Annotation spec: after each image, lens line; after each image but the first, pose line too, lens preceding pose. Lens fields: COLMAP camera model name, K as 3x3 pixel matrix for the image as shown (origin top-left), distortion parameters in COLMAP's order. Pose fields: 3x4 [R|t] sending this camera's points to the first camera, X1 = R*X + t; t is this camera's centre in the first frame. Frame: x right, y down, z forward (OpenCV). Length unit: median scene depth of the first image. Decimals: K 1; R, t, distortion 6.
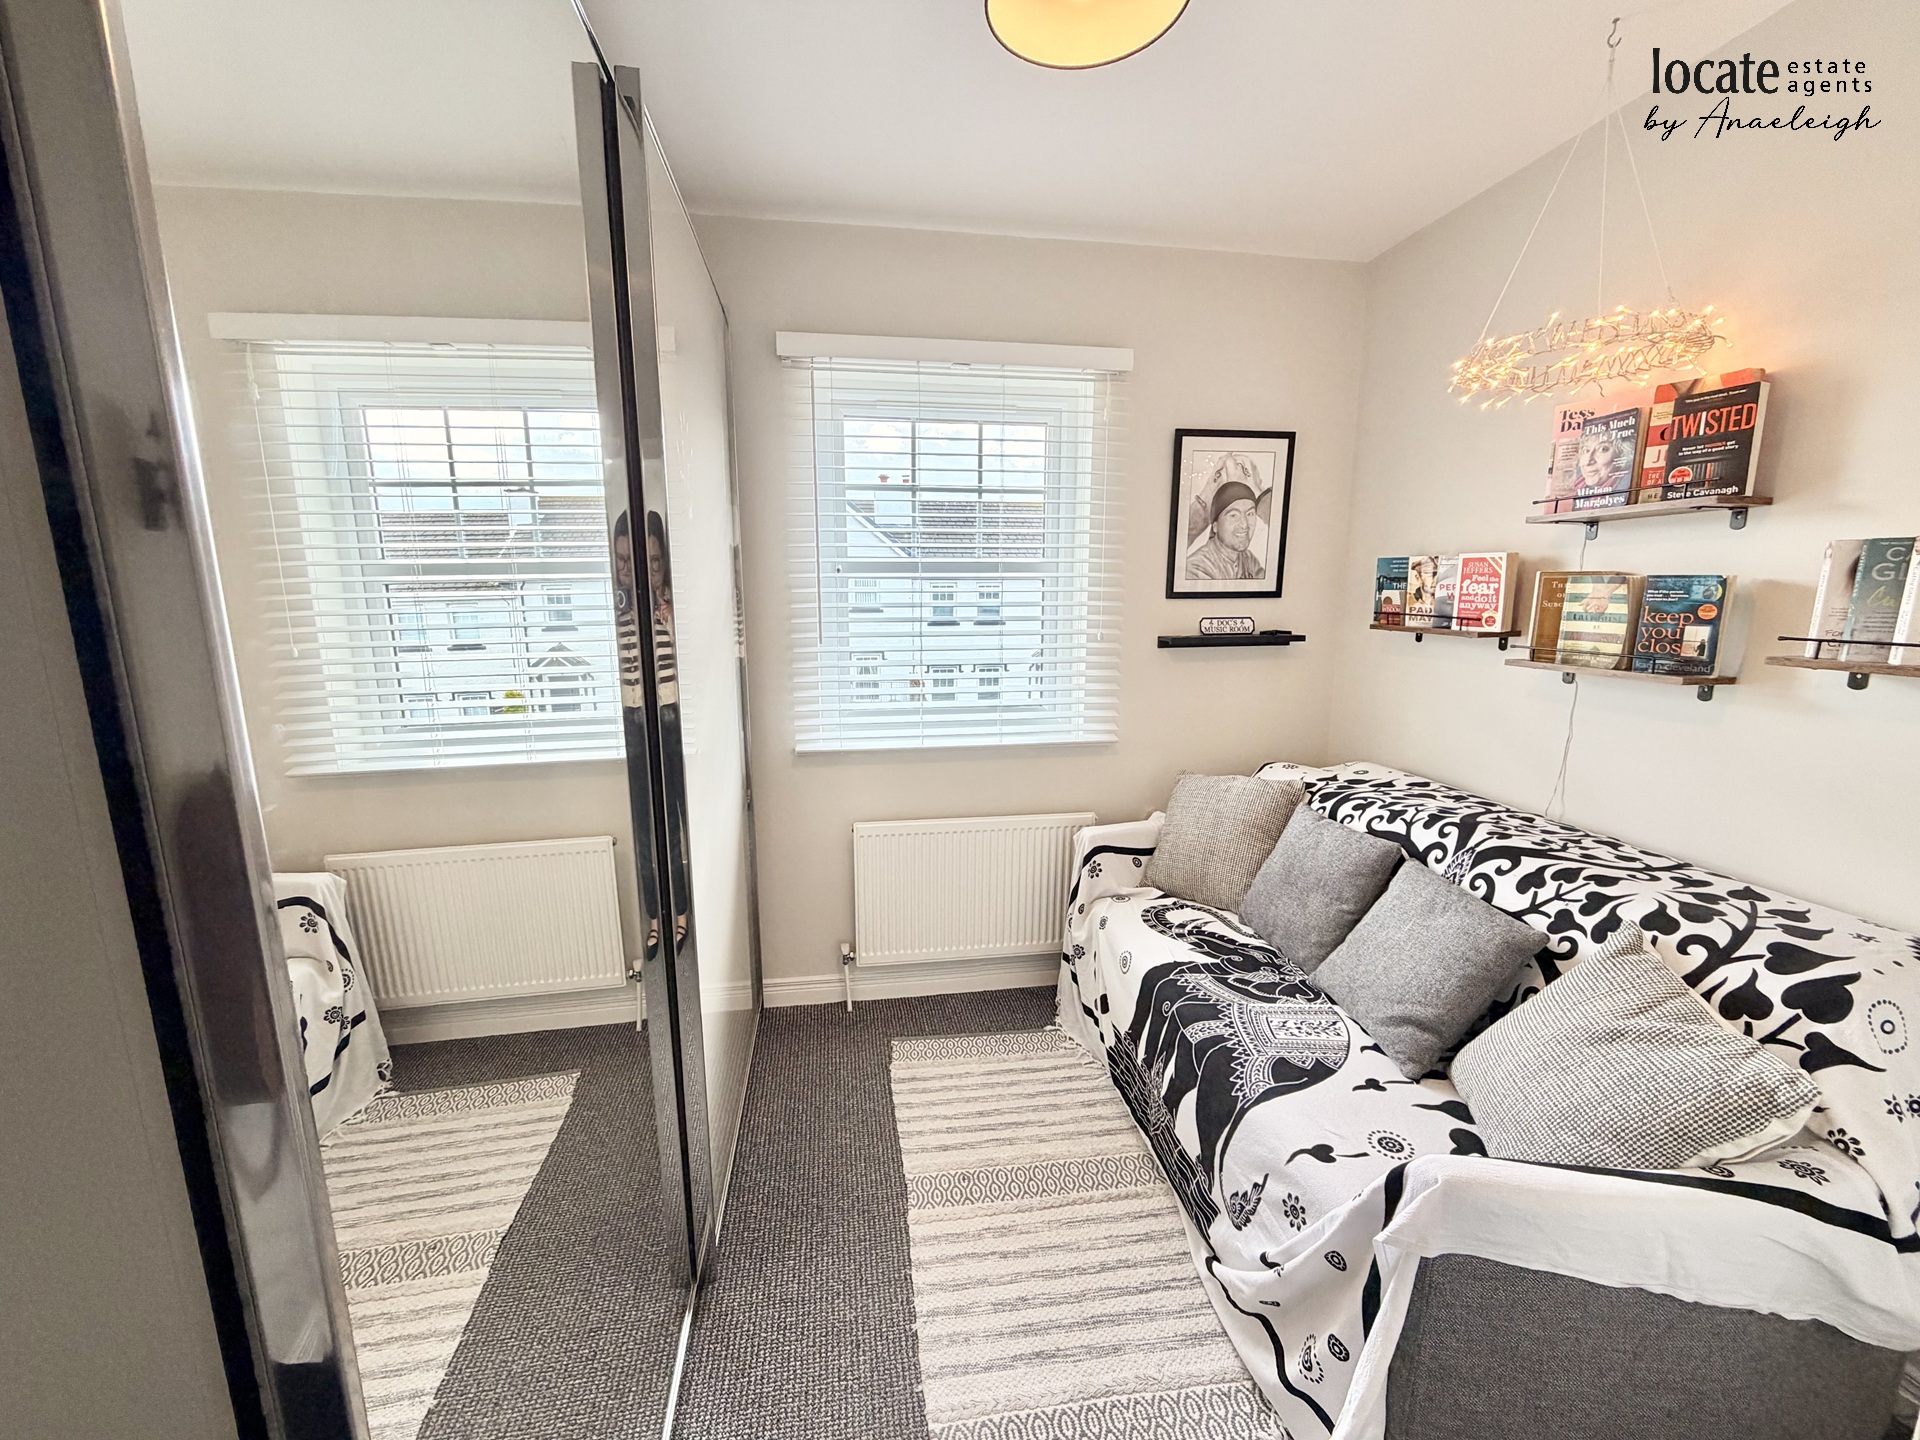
lens RADIAL K [[767.0, 0, 957.9], [0, 767.0, 727.1], [0, 0, 1]] dist [-0.000371, -0.000245]
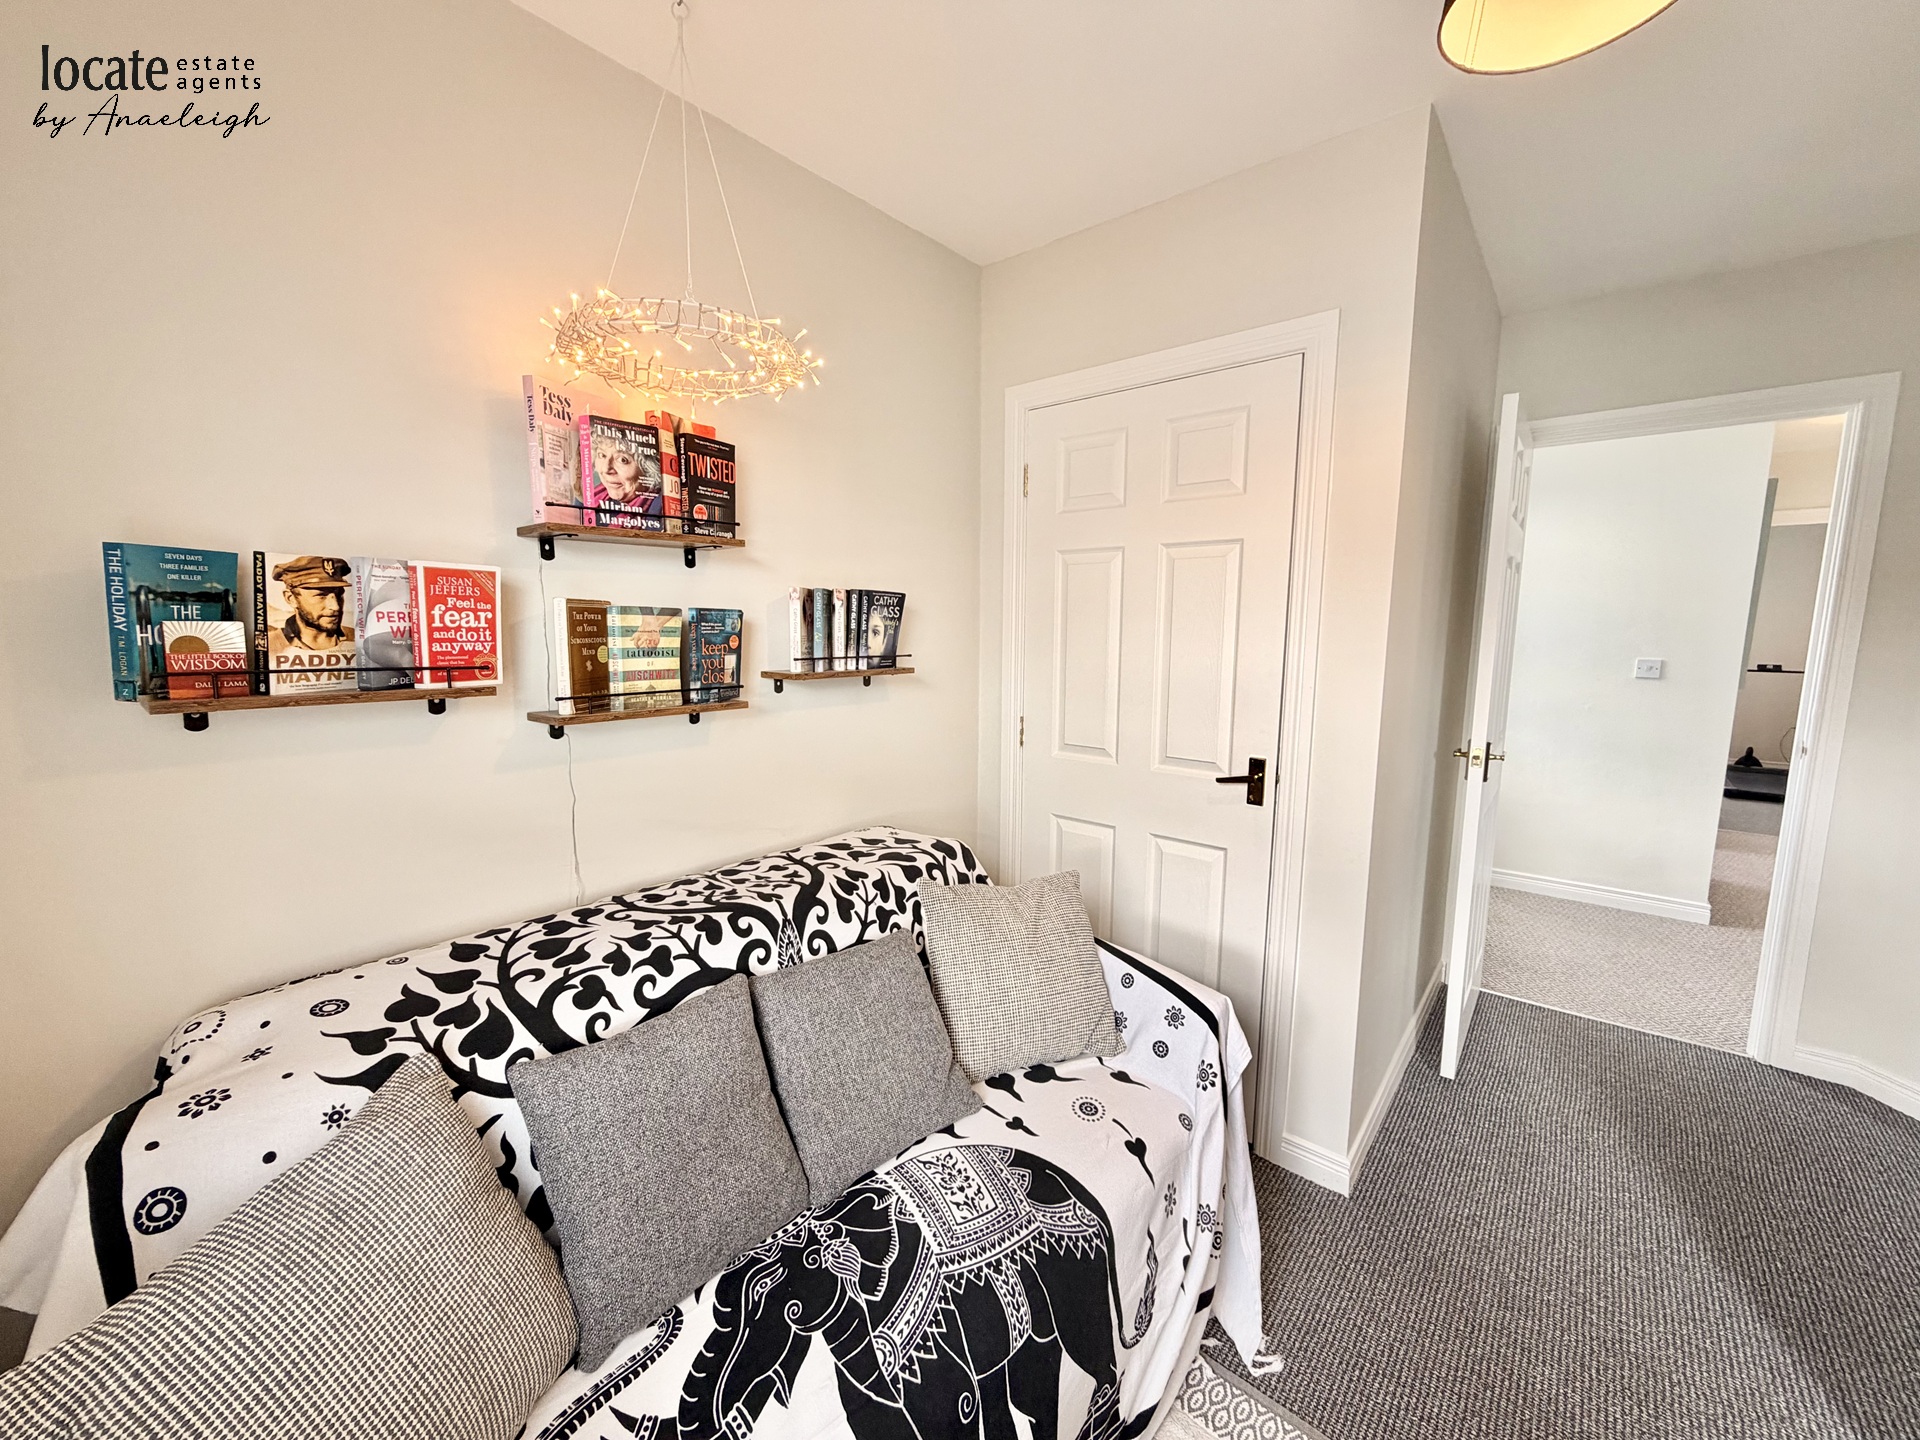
lens RADIAL K [[767.0, 0, 948.0], [0, 767.0, 725.5], [0, 0, 1]] dist [-0.000371, -0.000245]
pose [[-0.648748, -0.106832, 0.753467, -0.078084], [0.127494, 0.960846, 0.246009, -0.246578], [-0.750247, 0.255661, -0.609727, 1.357096]]
